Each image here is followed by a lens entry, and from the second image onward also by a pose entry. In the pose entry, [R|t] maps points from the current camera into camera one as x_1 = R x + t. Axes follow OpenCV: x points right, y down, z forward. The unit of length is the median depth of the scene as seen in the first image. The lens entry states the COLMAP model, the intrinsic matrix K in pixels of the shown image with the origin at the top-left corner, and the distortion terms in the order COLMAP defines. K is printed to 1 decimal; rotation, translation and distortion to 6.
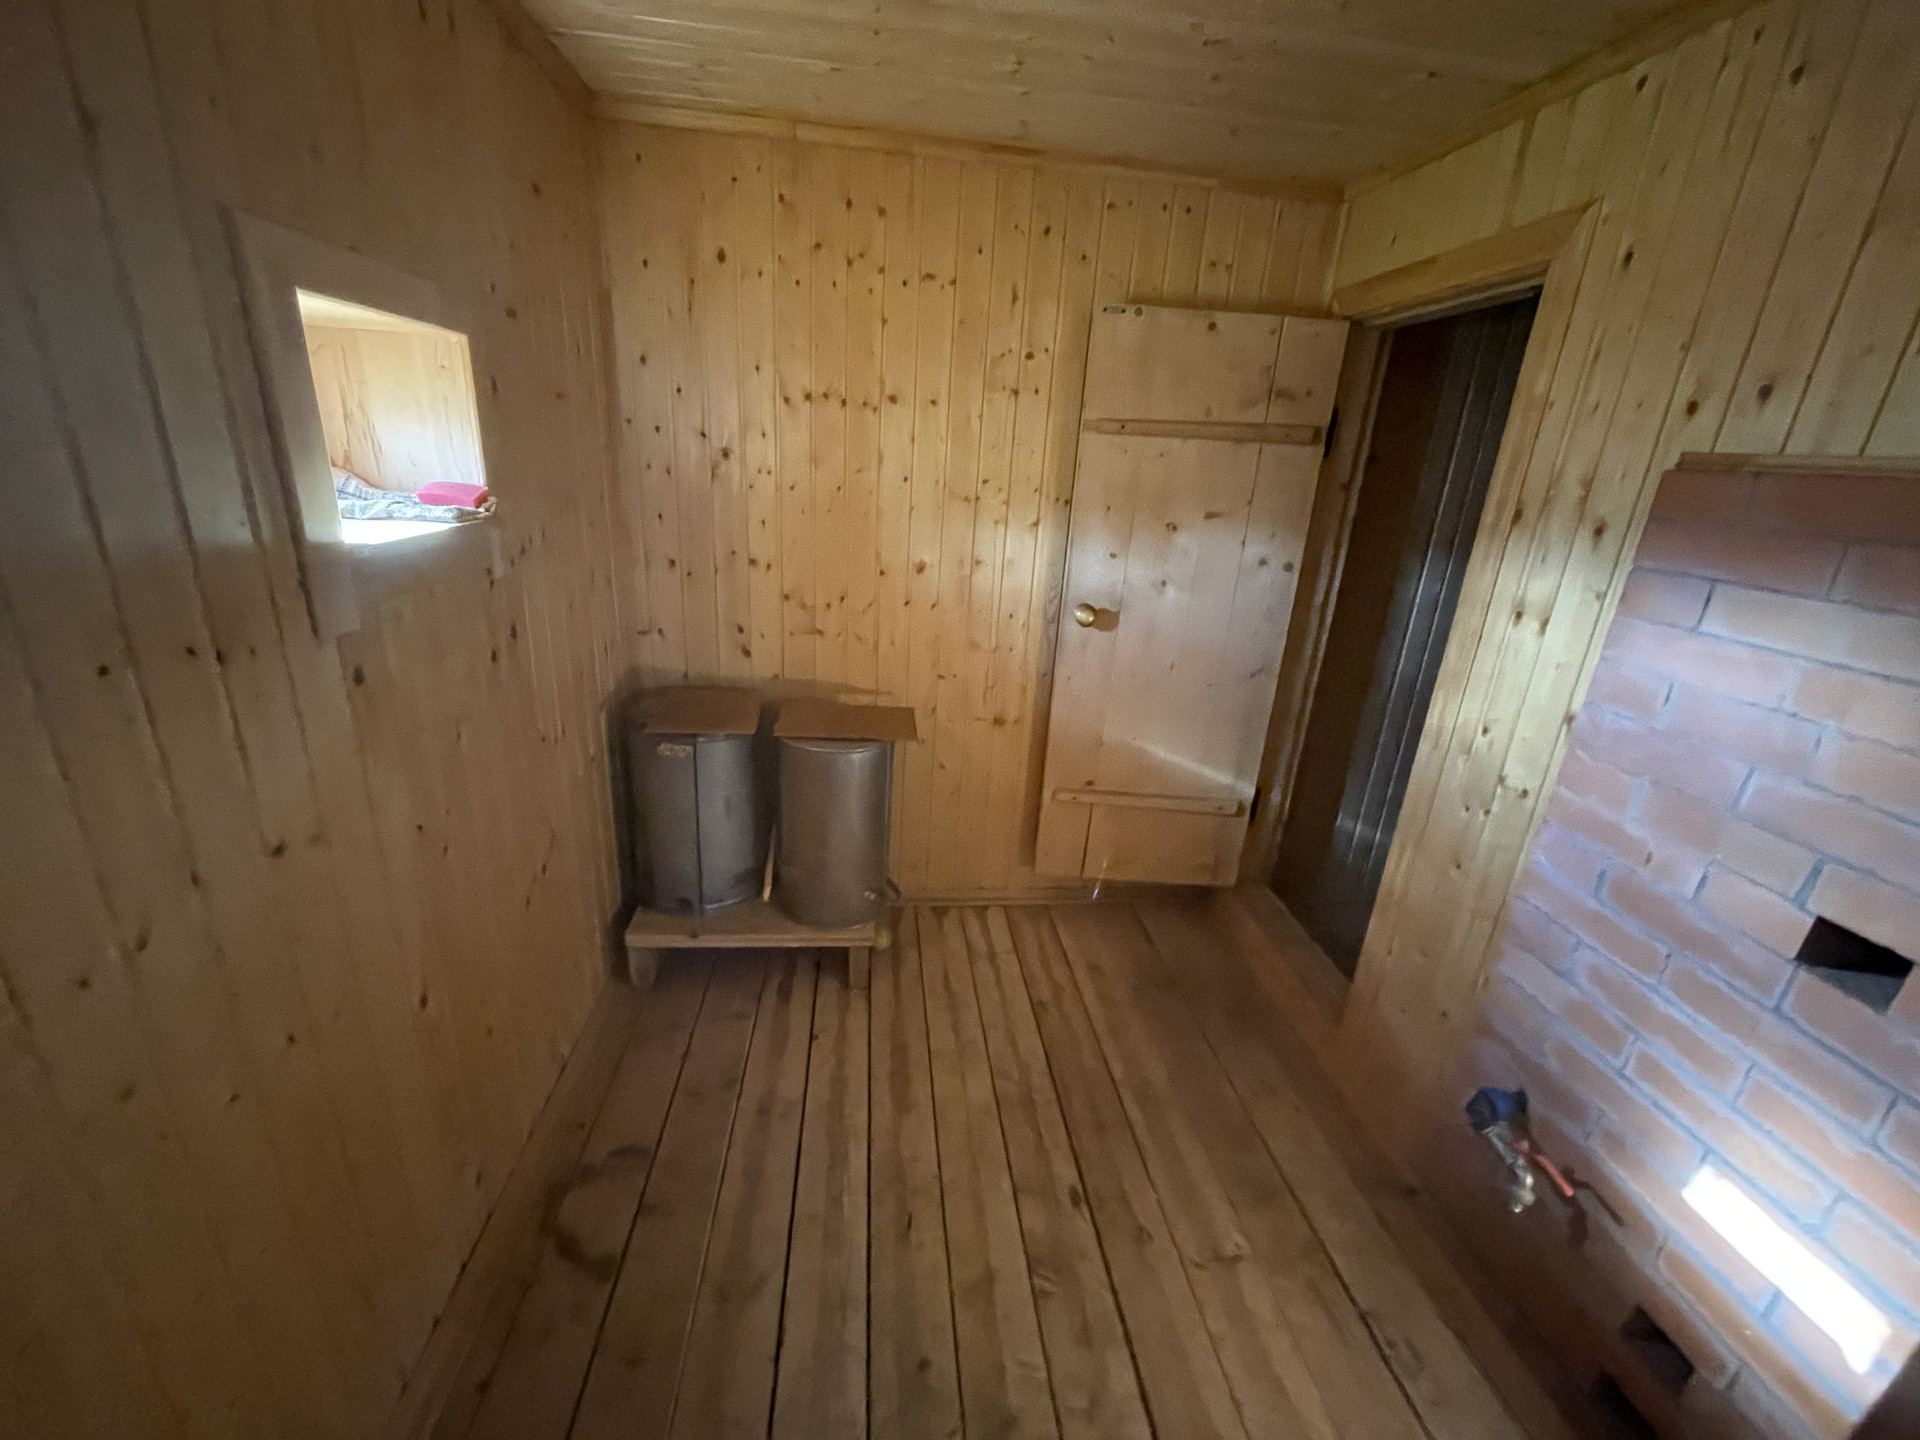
lens RADIAL K [[776.7, 0, 965.9], [0, 776.7, 726.1], [0, 0, 1]] dist [-0.002847, -0.000361]
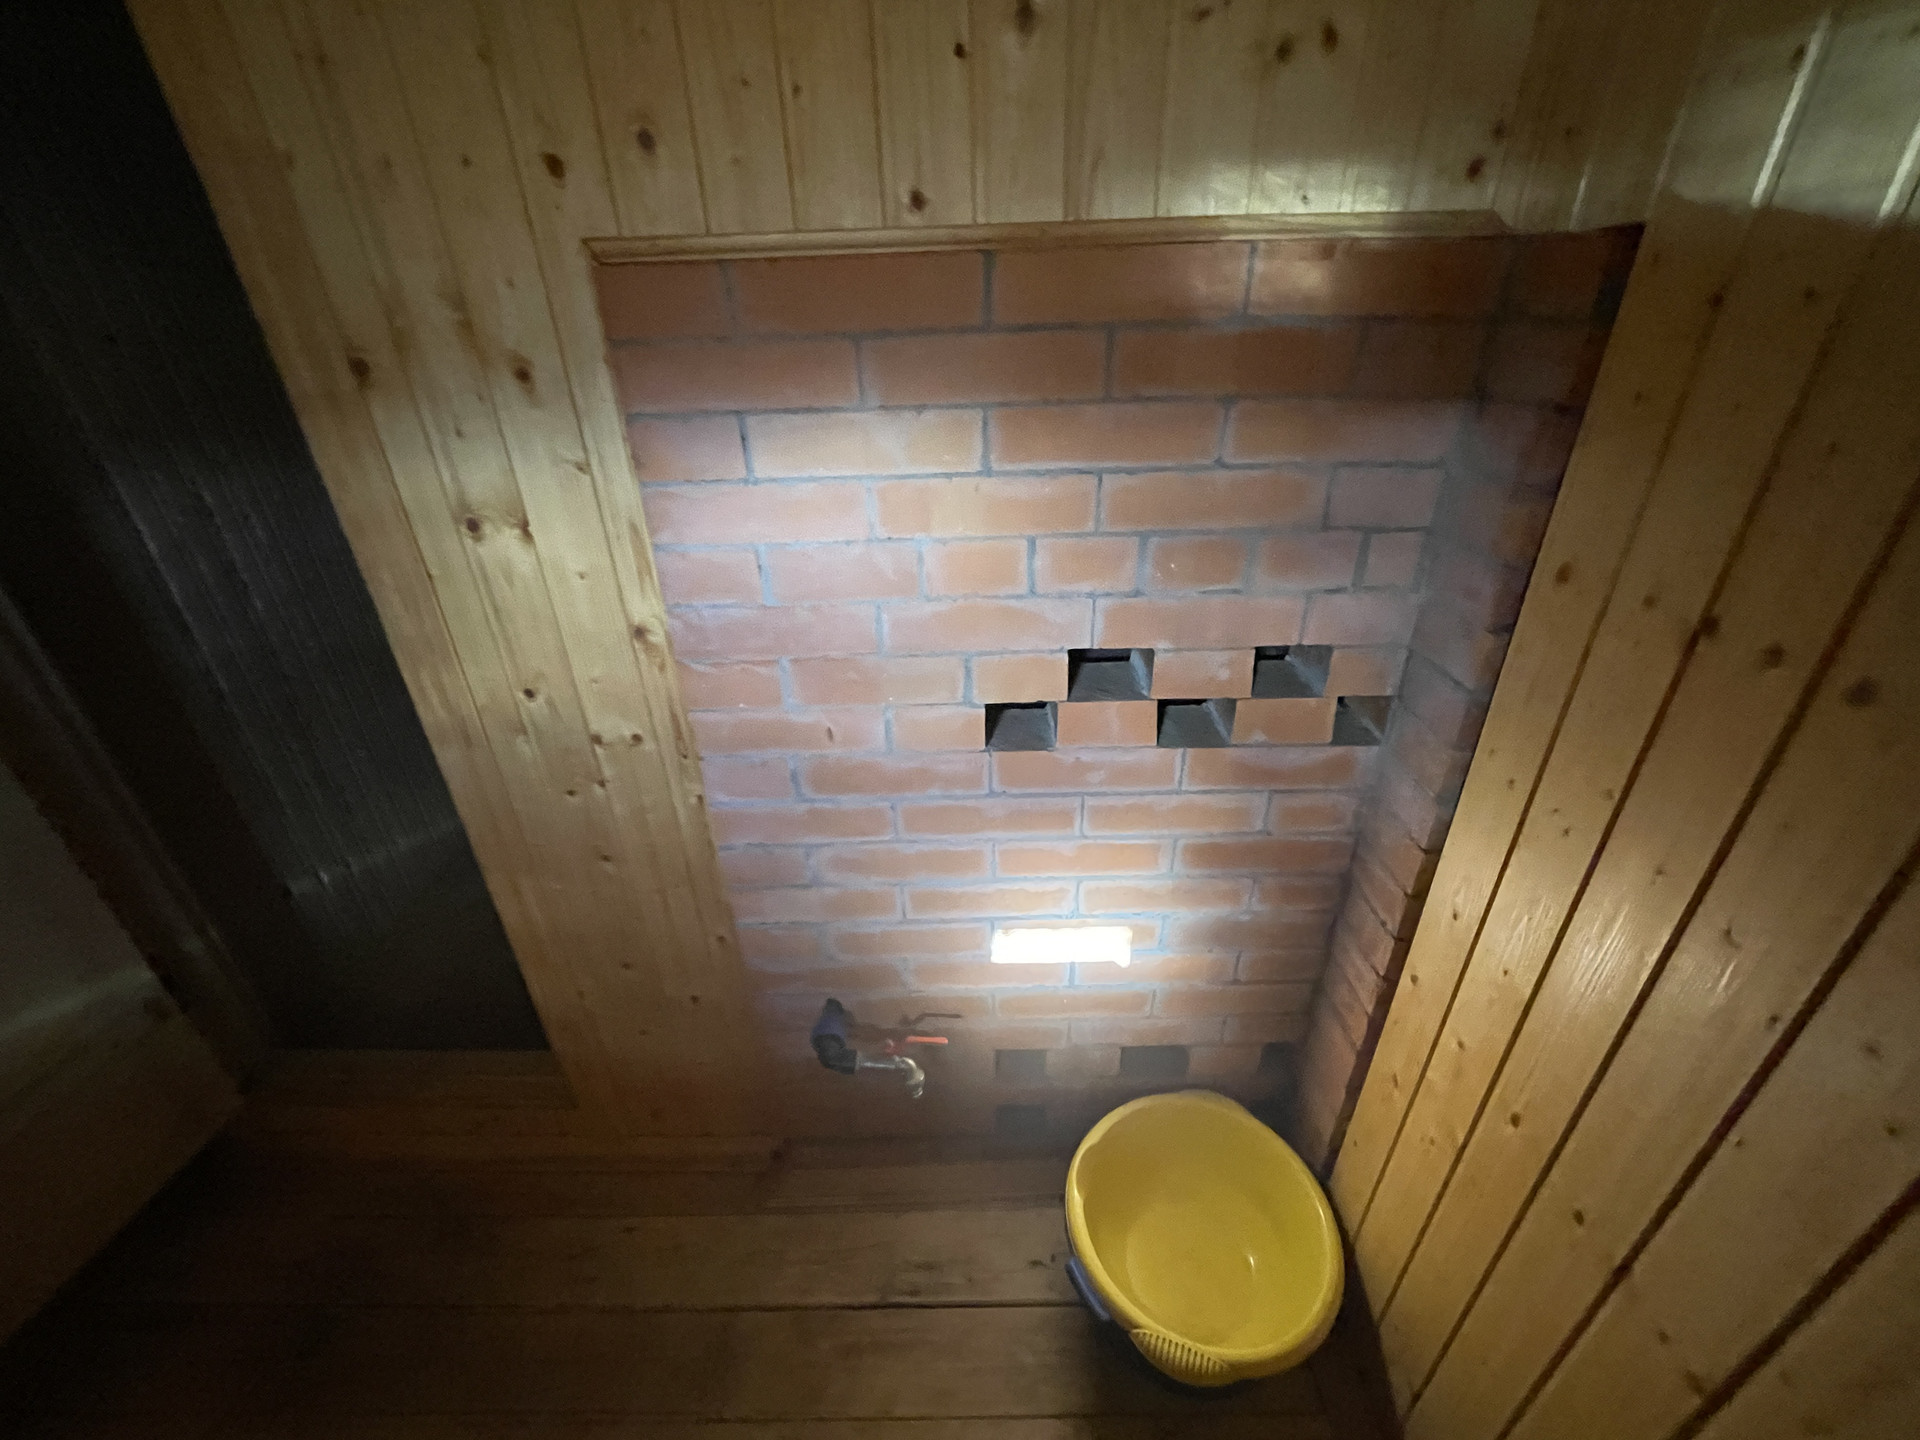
lens RADIAL K [[776.7, 0, 956.3], [0, 776.7, 722.7], [0, 0, 1]] dist [-0.002847, -0.000361]
pose [[0.112432, -0.525152, 0.843549, 0.152077], [0.371896, 0.809471, 0.454368, -0.196436], [-0.921440, 0.262627, 0.286312, 0.613986]]
